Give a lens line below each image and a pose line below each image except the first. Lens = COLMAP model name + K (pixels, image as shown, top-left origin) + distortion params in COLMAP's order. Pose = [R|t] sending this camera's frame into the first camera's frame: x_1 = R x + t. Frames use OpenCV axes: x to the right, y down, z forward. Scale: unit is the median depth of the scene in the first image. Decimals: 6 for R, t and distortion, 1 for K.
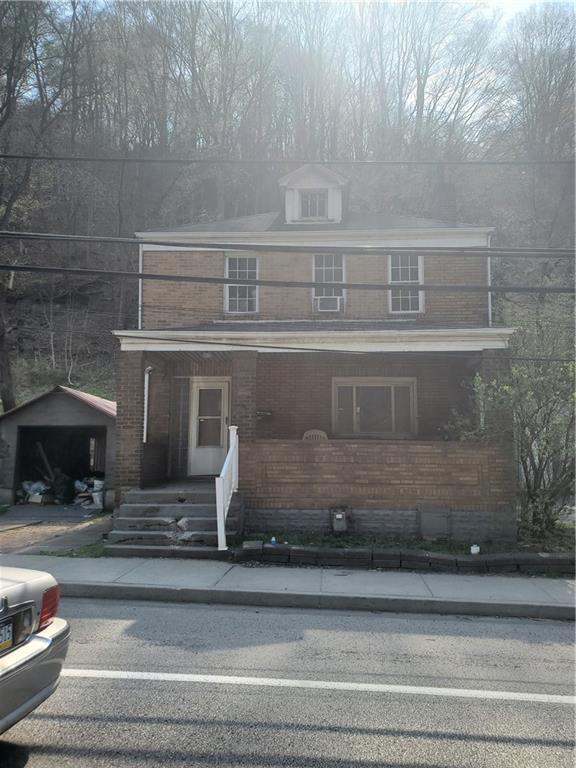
lens RADIAL K [[593.6, 0, 283.1], [0, 593.6, 391.0], [0, 0, 1]] dist [0.072694, -0.158205]
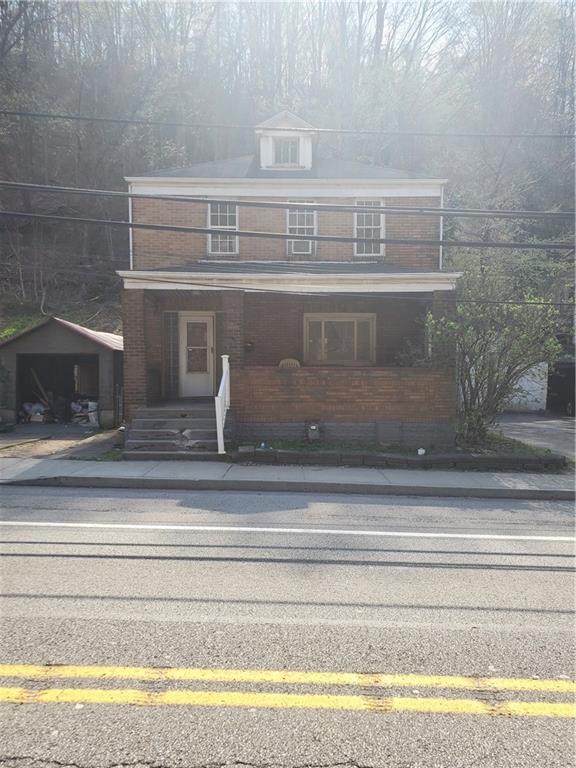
lens RADIAL K [[584.3, 0, 254.6], [0, 584.3, 398.2], [0, 0, 1]] dist [0.106086, -0.147800]
pose [[0.999118, -0.002382, 0.041917, -0.071327], [-0.003230, 0.991067, 0.133326, -0.011690], [-0.041860, -0.133344, 0.990185, -0.176604]]
